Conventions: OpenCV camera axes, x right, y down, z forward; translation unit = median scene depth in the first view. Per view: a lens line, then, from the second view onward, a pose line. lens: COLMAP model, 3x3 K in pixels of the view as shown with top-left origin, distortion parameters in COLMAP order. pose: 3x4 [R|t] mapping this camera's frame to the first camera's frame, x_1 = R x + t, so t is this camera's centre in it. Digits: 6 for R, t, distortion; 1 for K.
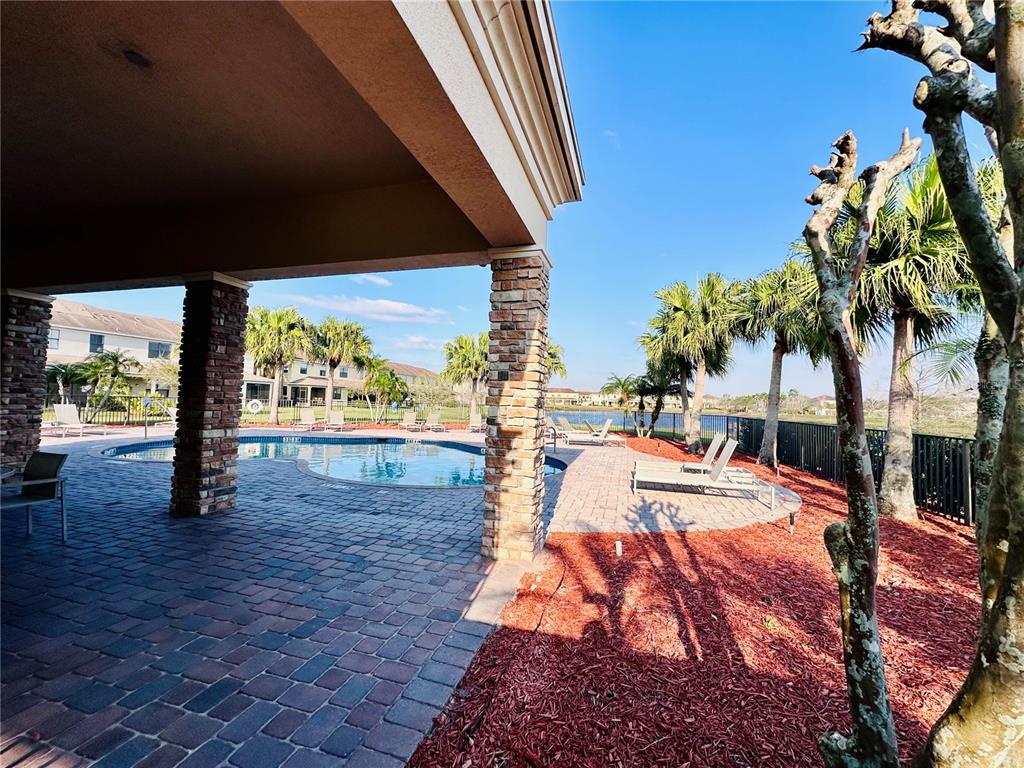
lens RADIAL K [[406.9, 0, 512.0], [0, 406.9, 384.0], [0, 0, 1]] dist [-0.003874, 0.000601]
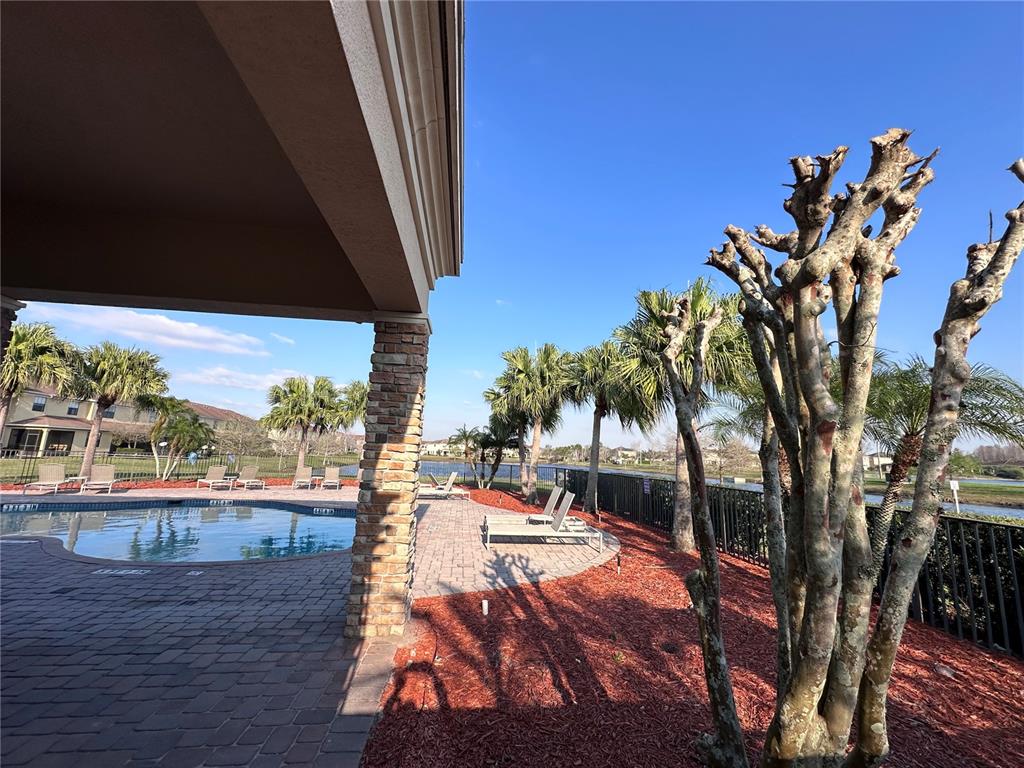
lens RADIAL K [[406.9, 0, 512.0], [0, 406.9, 384.0], [0, 0, 1]] dist [-0.003874, 0.000601]
pose [[0.921557, 0.068026, 0.382237, -0.096112], [-0.022068, 0.992116, -0.123361, -0.029611], [-0.387615, 0.105249, 0.915793, -0.029499]]
